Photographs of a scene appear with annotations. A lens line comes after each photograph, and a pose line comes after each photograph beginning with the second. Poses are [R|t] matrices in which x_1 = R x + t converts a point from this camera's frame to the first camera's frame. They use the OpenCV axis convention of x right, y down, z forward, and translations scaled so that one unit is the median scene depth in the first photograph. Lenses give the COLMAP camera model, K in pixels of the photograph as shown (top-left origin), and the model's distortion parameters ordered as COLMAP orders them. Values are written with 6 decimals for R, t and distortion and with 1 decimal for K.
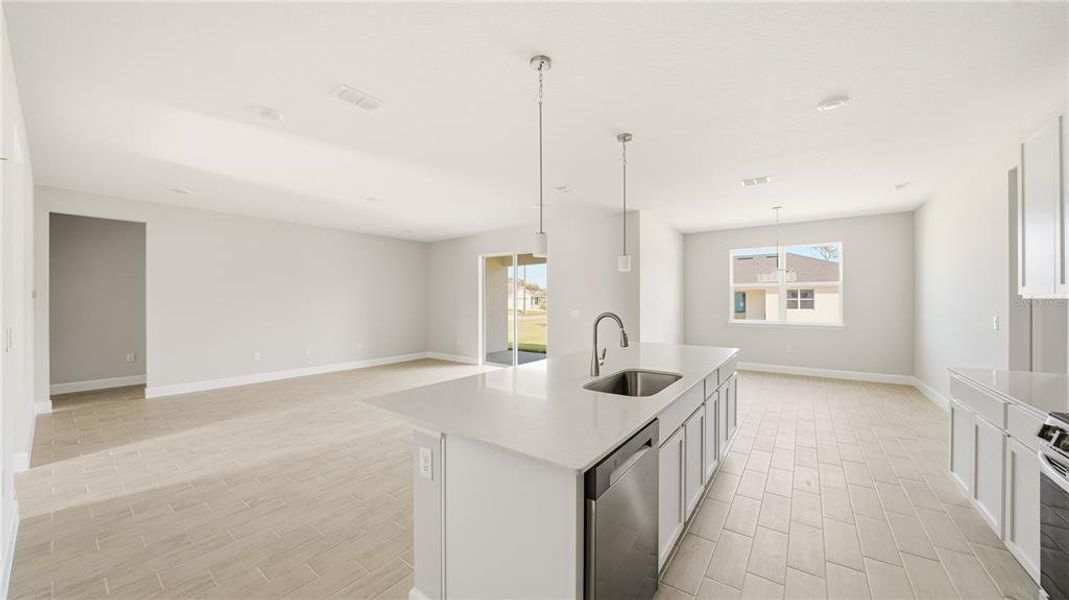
lens RADIAL K [[372.9, 0, 532.9], [0, 372.9, 302.9], [0, 0, 1]] dist [-0.028892, 0.004144]
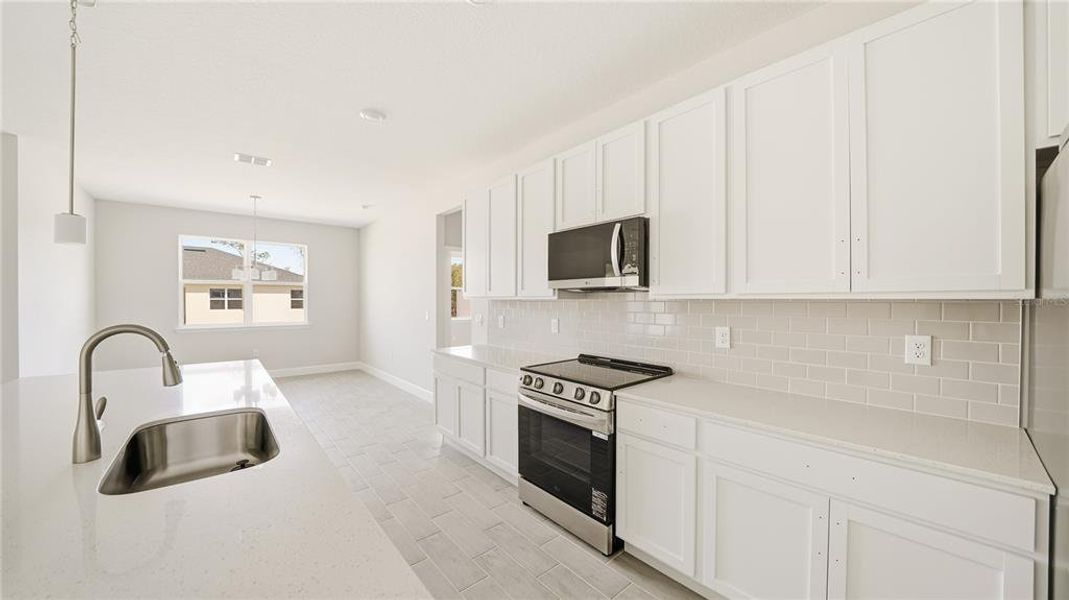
lens RADIAL K [[372.9, 0, 532.9], [0, 372.9, 302.9], [0, 0, 1]] dist [-0.028892, 0.004144]
pose [[0.222230, -0.004836, 0.974982, -0.074627], [0.004700, 0.999981, 0.003889, -0.000628], [-0.974983, 0.003718, 0.222249, 0.175759]]
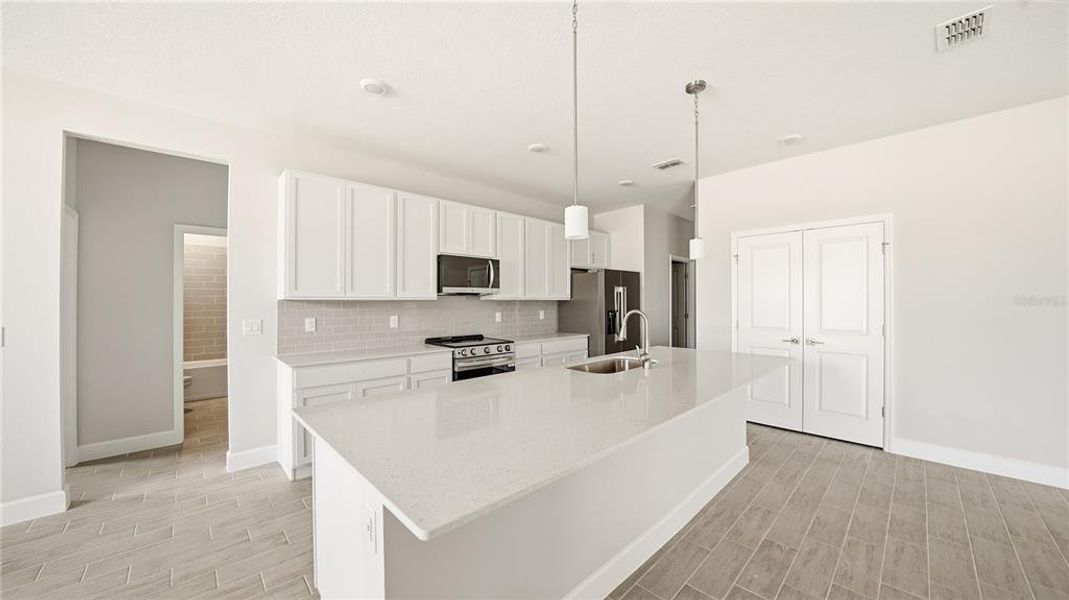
lens RADIAL K [[373.0, 0, 534.5], [0, 373.0, 300.0], [0, 0, 1]] dist [-0.029776, -0.000024]
pose [[-0.985104, 0.001505, 0.171951, 0.150811], [0.002240, 0.999989, 0.004079, -0.006916], [-0.171943, 0.004404, -0.985097, 1.083648]]
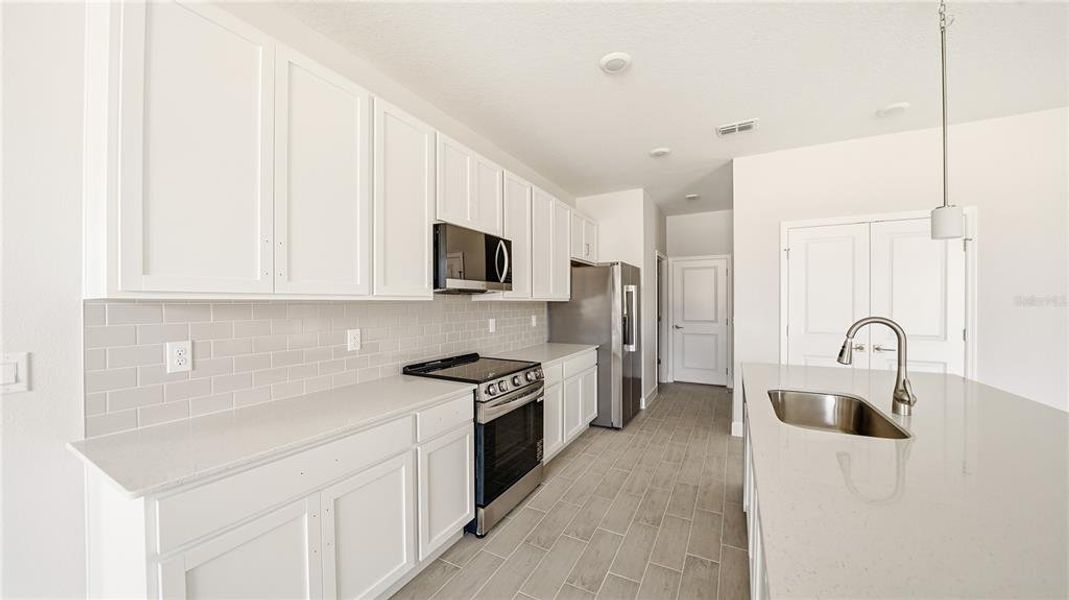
lens RADIAL K [[372.9, 0, 532.9], [0, 372.9, 302.9], [0, 0, 1]] dist [-0.028892, 0.004144]
pose [[-0.991282, 0.000489, -0.131754, 0.454235], [-0.000710, 0.999959, 0.009054, -0.005747], [0.131753, 0.009068, -0.991241, 0.790344]]
